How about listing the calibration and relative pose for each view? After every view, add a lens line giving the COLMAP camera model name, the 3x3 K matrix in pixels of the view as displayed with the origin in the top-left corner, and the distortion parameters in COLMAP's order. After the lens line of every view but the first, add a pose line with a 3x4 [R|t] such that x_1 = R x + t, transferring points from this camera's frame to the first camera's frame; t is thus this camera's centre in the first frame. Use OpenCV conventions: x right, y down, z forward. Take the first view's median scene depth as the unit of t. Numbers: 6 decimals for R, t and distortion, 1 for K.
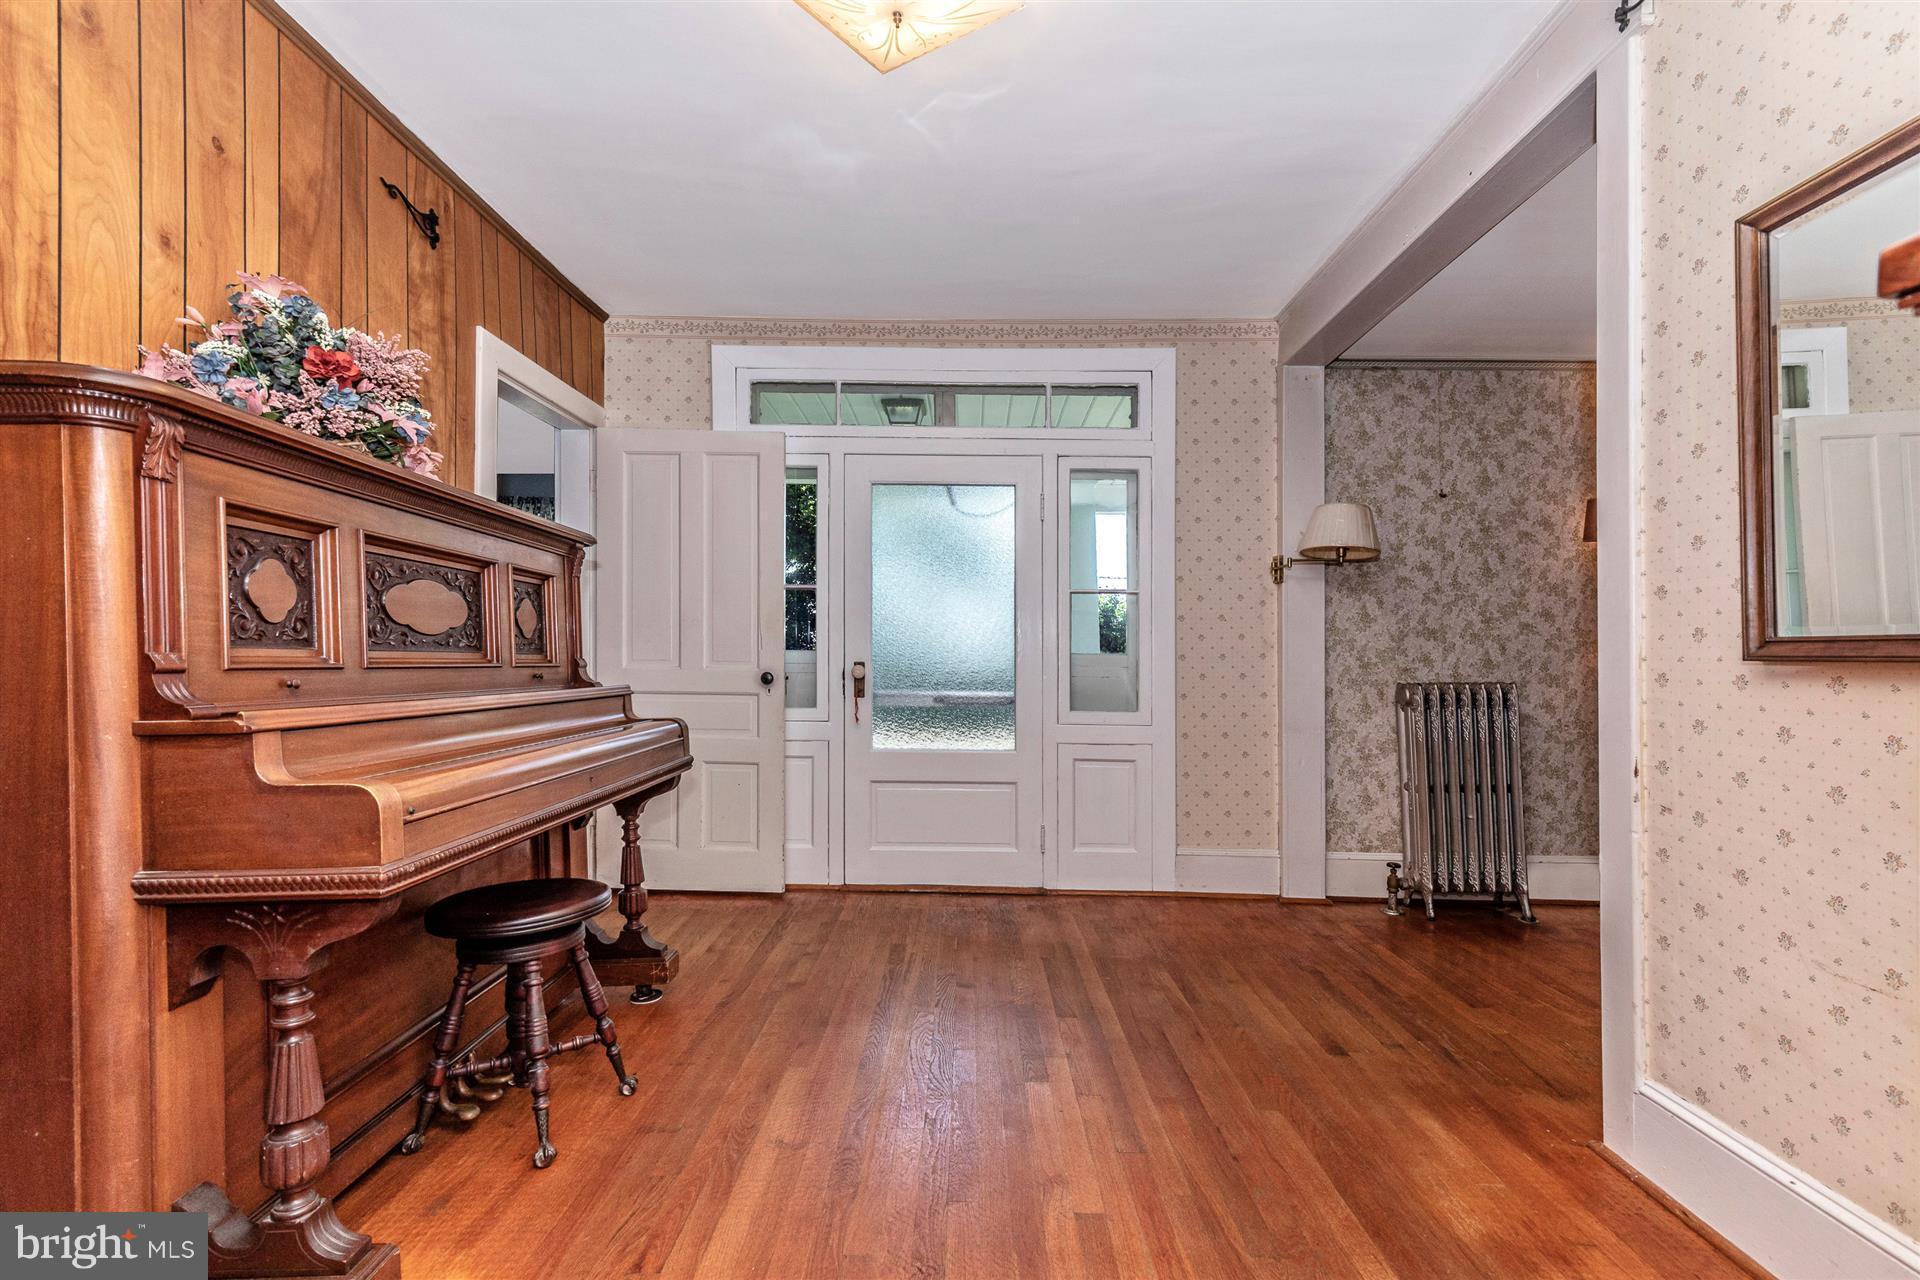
lens RADIAL K [[869.4, 0, 965.8], [0, 869.4, 656.3], [0, 0, 1]] dist [0.020025, 0.000633]
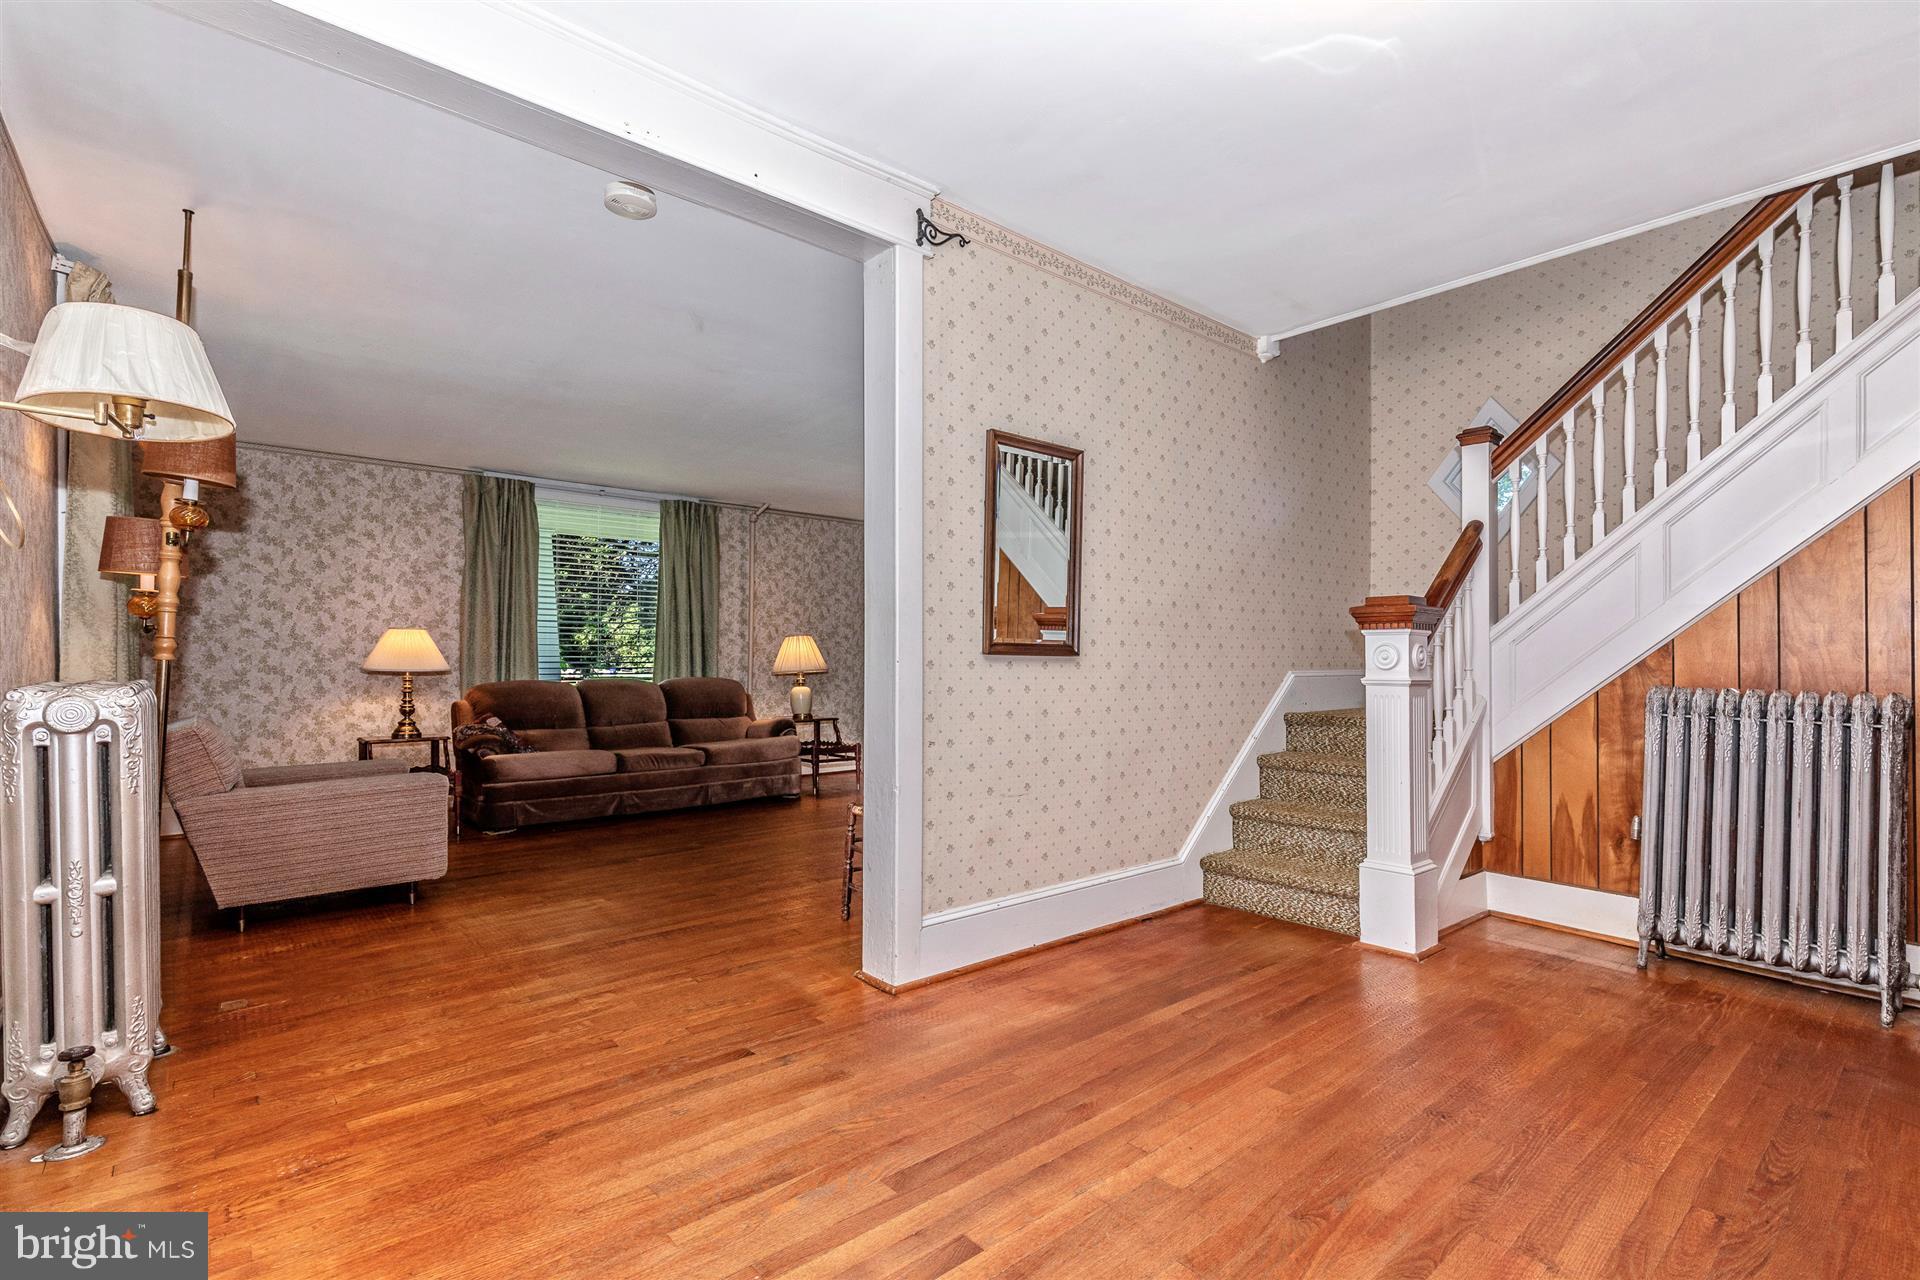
lens RADIAL K [[869.4, 0, 965.8], [0, 869.4, 656.3], [0, 0, 1]] dist [0.020025, 0.000633]
pose [[-0.634283, -0.011439, 0.773016, -0.348938], [-0.008746, 0.999933, 0.007621, -0.006522], [-0.773051, -0.001926, -0.634341, 1.361731]]
